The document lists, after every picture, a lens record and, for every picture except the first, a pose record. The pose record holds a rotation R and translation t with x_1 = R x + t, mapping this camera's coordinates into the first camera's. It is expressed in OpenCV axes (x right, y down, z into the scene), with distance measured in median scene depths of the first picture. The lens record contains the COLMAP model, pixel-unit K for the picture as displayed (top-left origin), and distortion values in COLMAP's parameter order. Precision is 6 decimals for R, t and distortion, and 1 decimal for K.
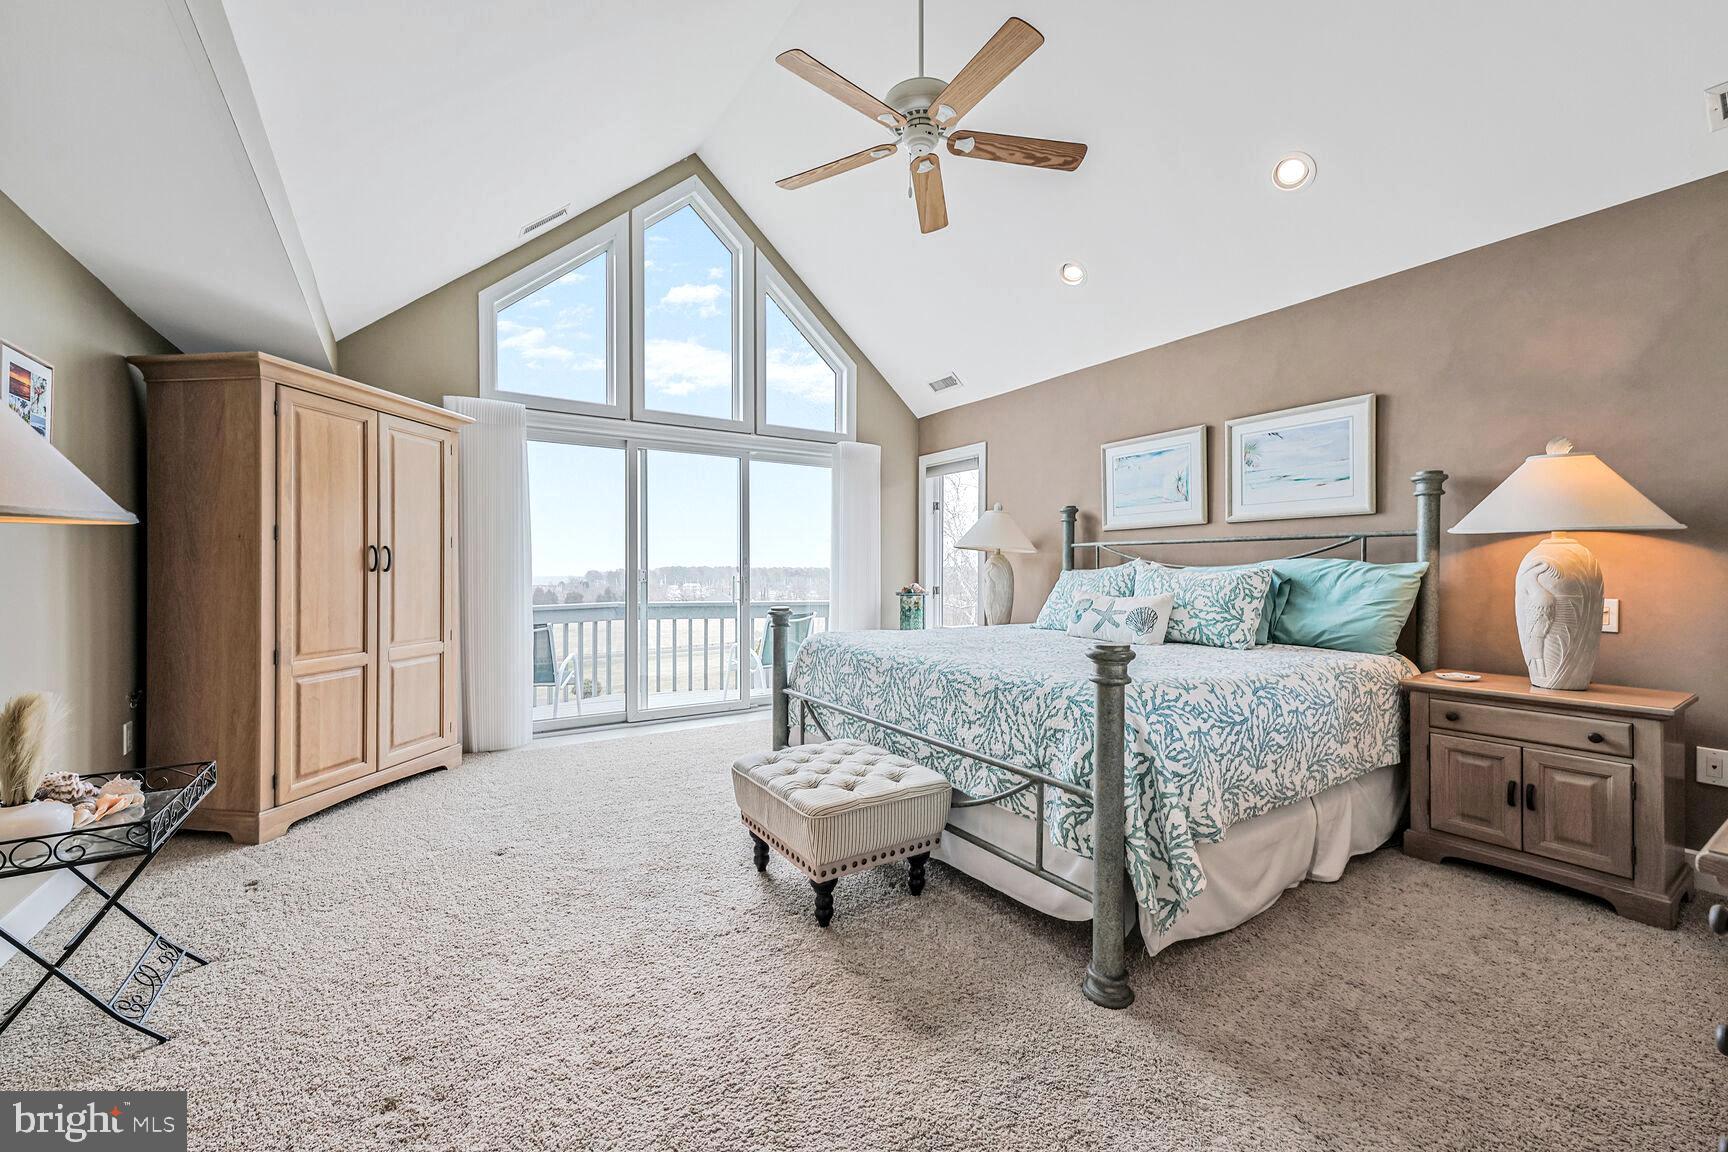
lens RADIAL K [[690.3, 0, 859.9], [0, 690.3, 575.4], [0, 0, 1]] dist [0.001675, 0.000121]
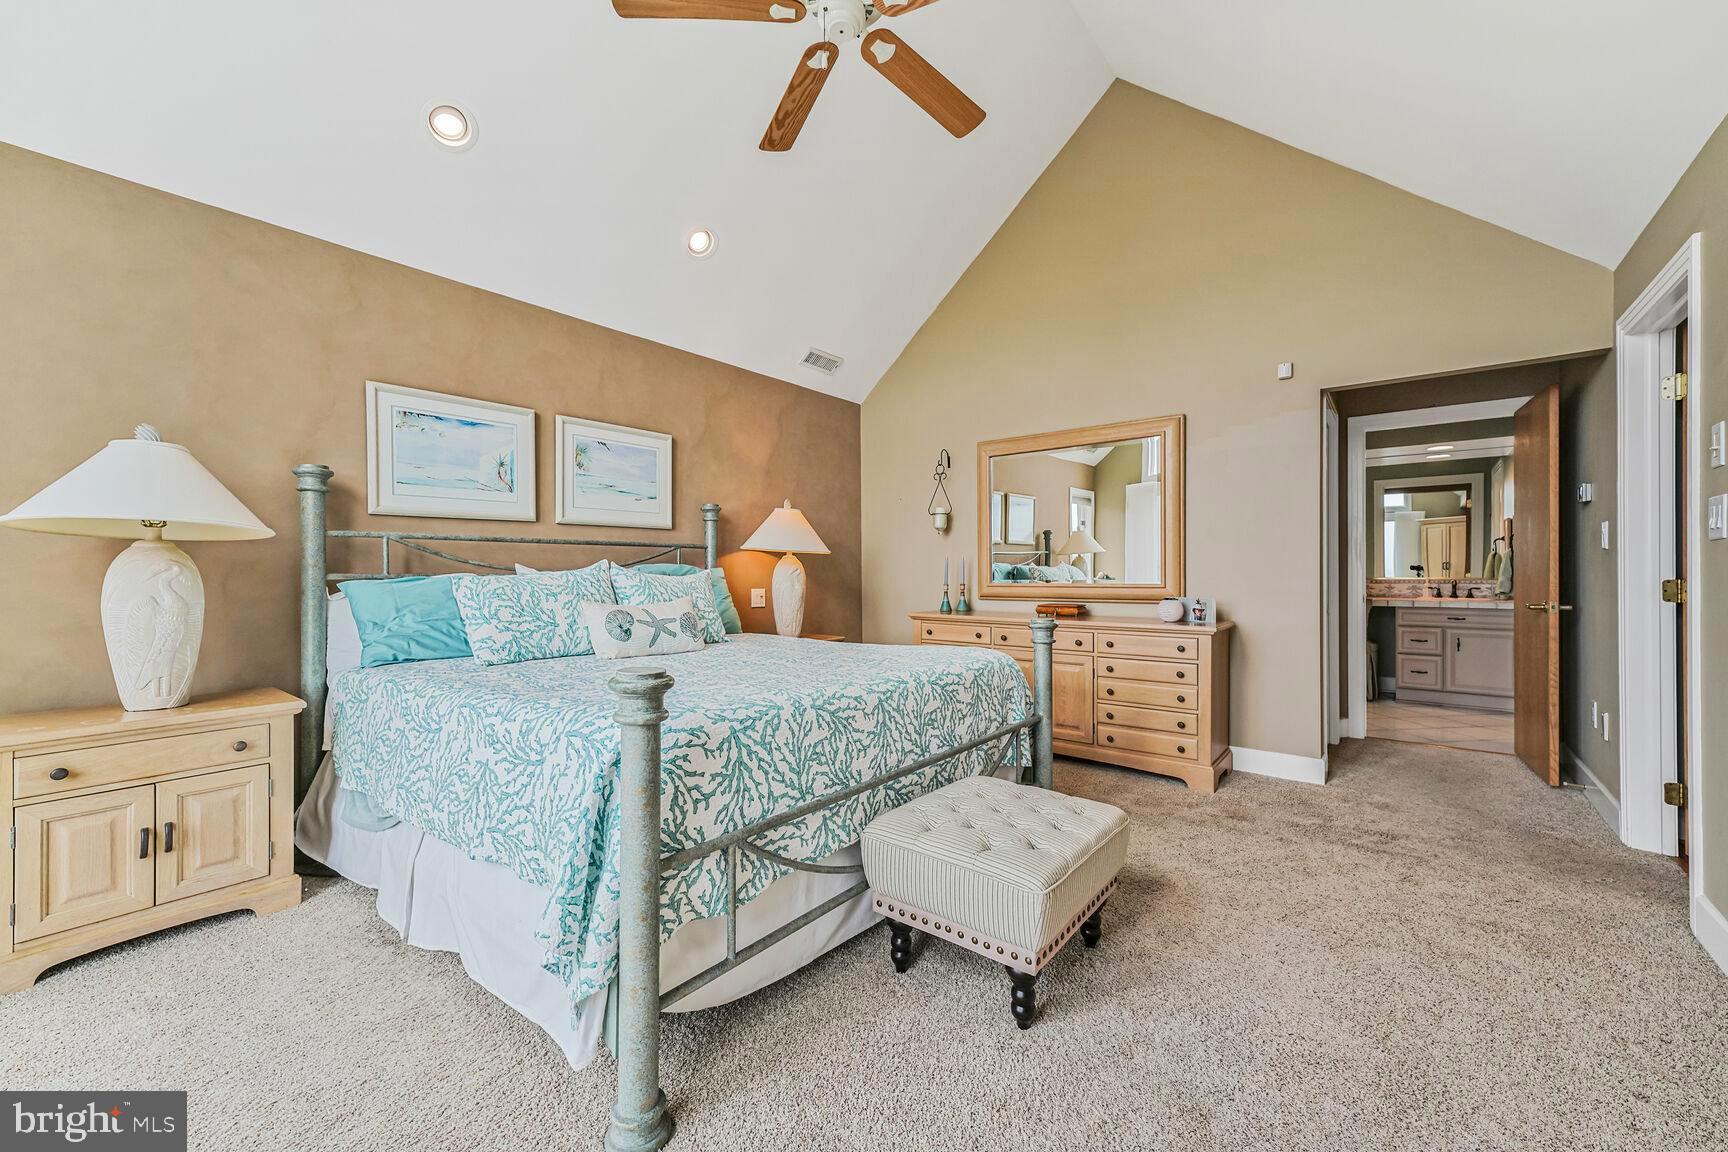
lens RADIAL K [[690.3, 0, 859.9], [0, 690.3, 575.4], [0, 0, 1]] dist [0.001675, 0.000121]
pose [[-0.334089, -0.002287, 0.942539, -0.618073], [0.009953, 0.999933, 0.005954, -0.009603], [-0.942489, 0.011370, -0.334044, 1.181370]]
